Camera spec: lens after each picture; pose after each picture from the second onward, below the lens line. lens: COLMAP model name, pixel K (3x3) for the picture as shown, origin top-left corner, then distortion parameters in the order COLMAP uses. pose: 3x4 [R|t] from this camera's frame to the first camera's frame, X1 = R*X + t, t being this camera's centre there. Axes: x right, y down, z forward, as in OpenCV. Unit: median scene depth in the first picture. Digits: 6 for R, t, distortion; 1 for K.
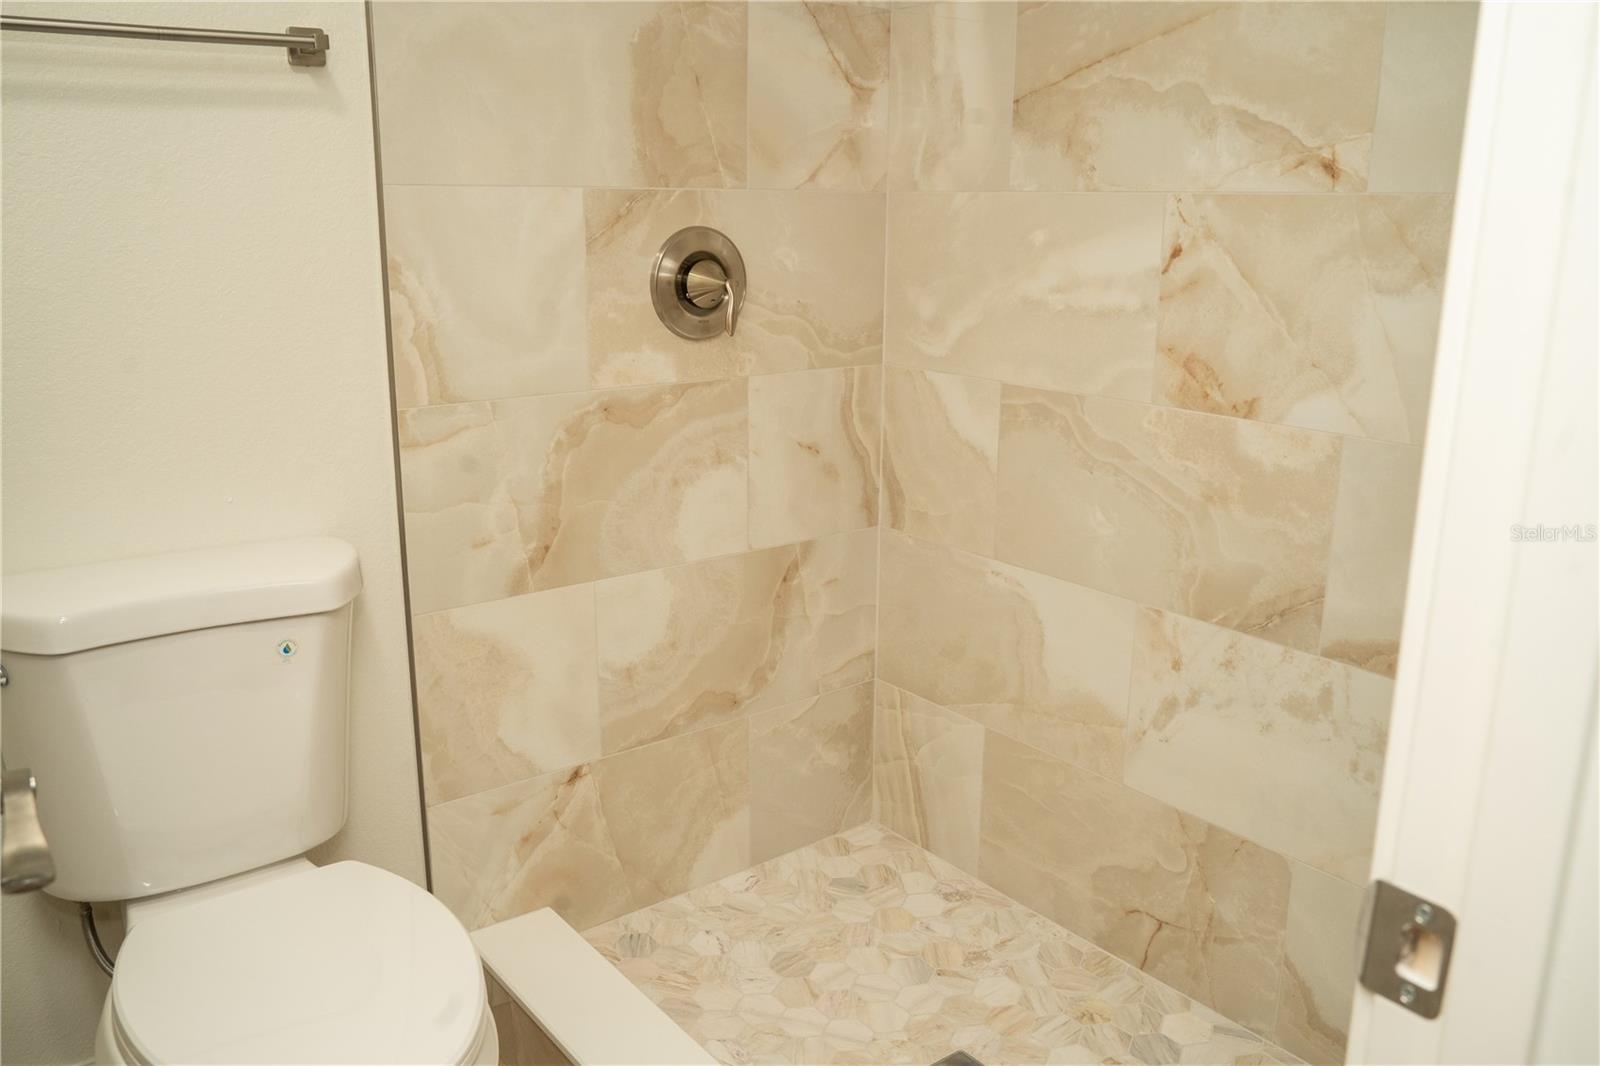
lens RADIAL K [[1302.4, 0, 807.9], [0, 1302.4, 538.0], [0, 0, 1]] dist [-0.056685, 0.057793]
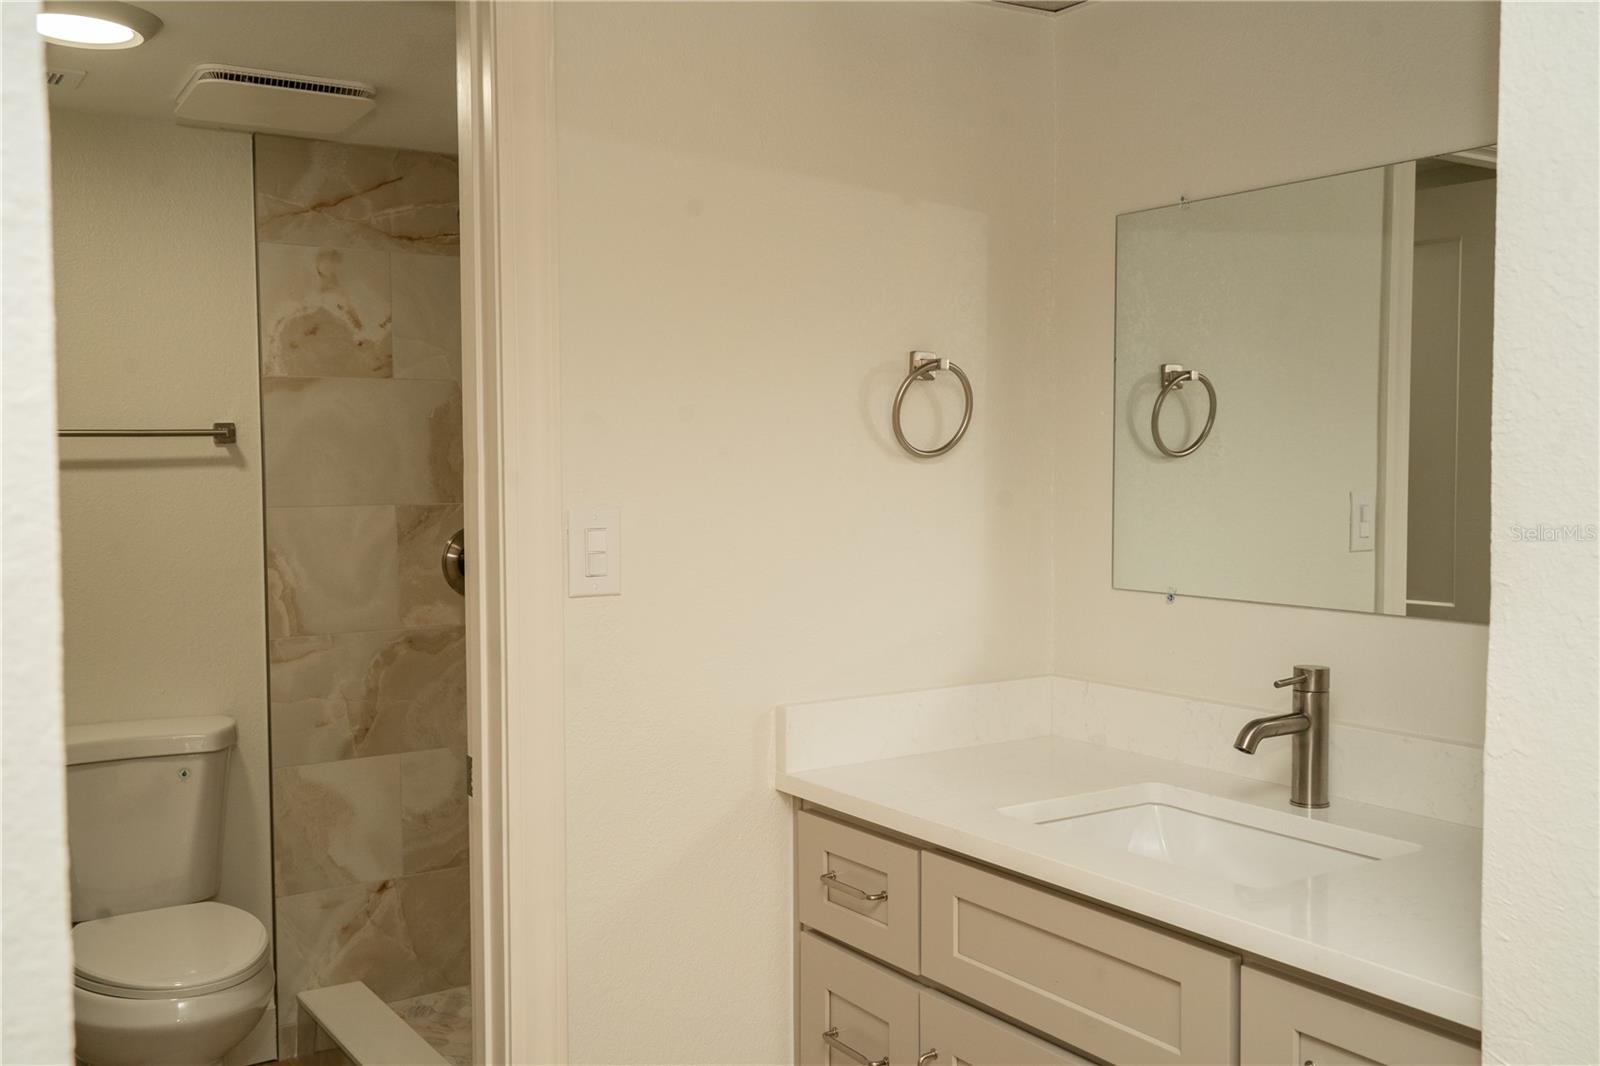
lens RADIAL K [[1513.1, 0, 798.3], [0, 1513.1, 537.6], [0, 0, 1]] dist [0.035853, 0.000000]
pose [[0.997229, -0.013505, -0.073159, 0.455447], [-0.001348, 0.979944, -0.199267, 0.145301], [0.074383, 0.198814, 0.977211, -0.795612]]
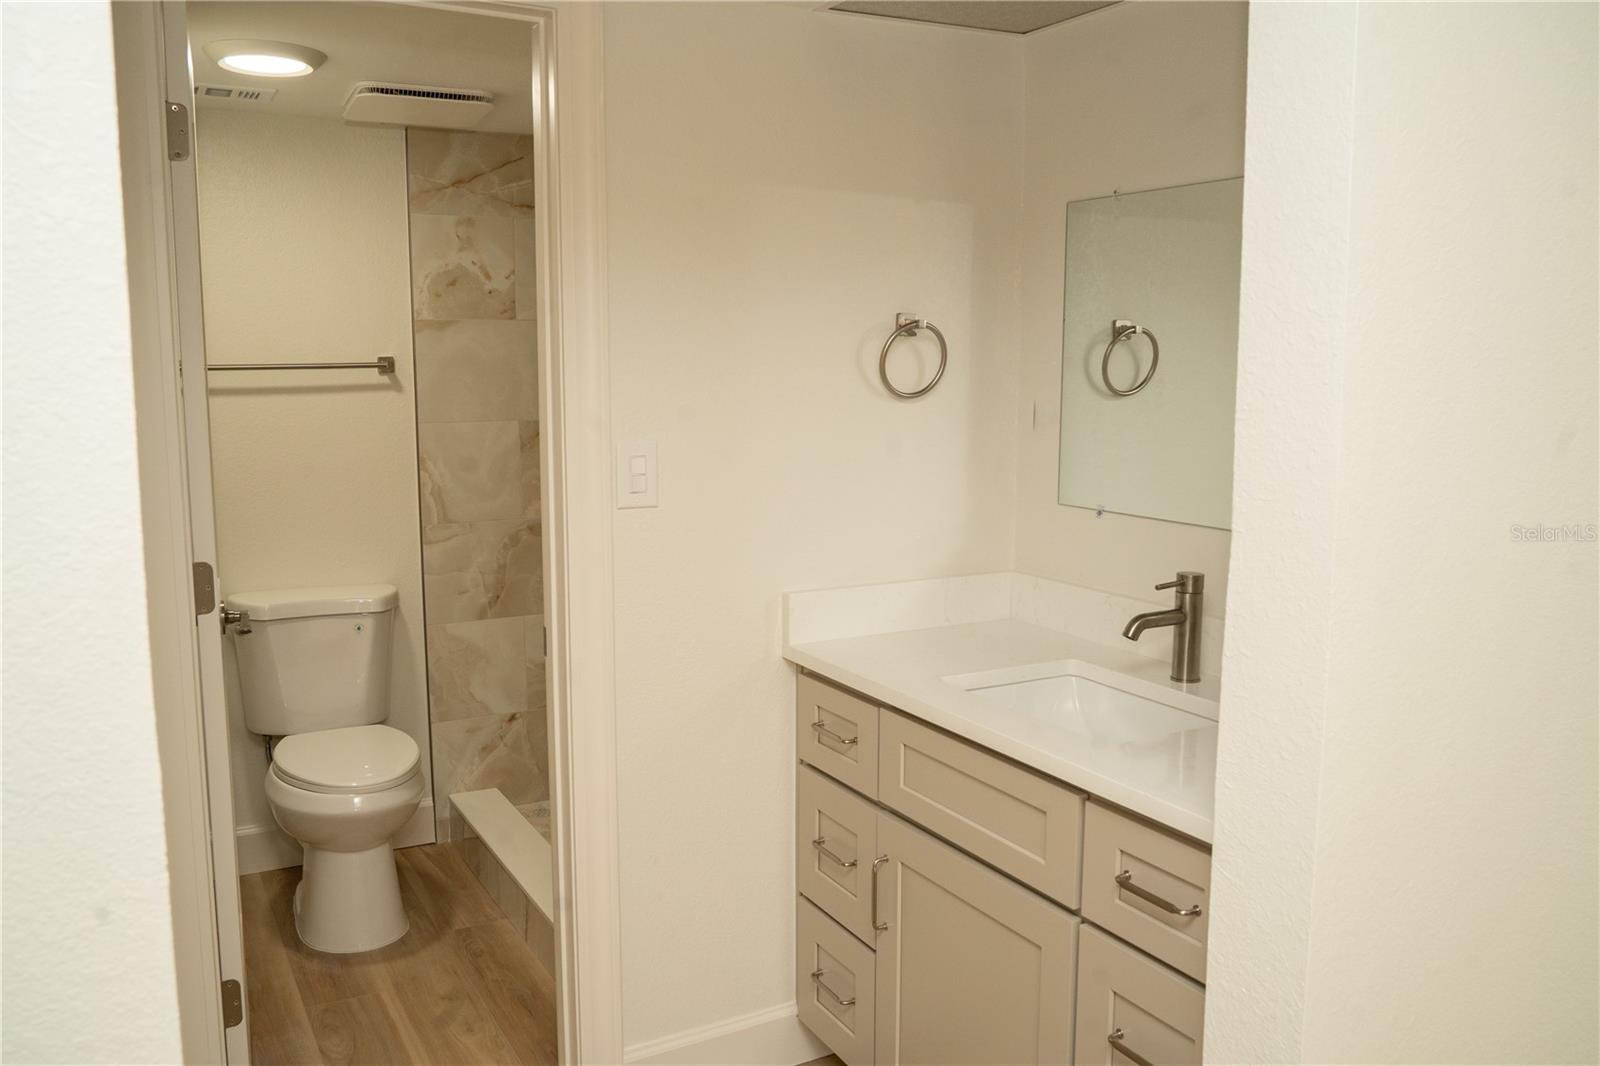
lens RADIAL K [[1302.4, 0, 799.1], [0, 1302.4, 534.2], [0, 0, 1]] dist [-0.056685, 0.057793]
pose [[0.987629, 0.010009, -0.156486, 0.570598], [-0.028376, 0.992893, -0.115579, 0.130355], [0.154217, 0.118589, 0.980894, -0.902957]]
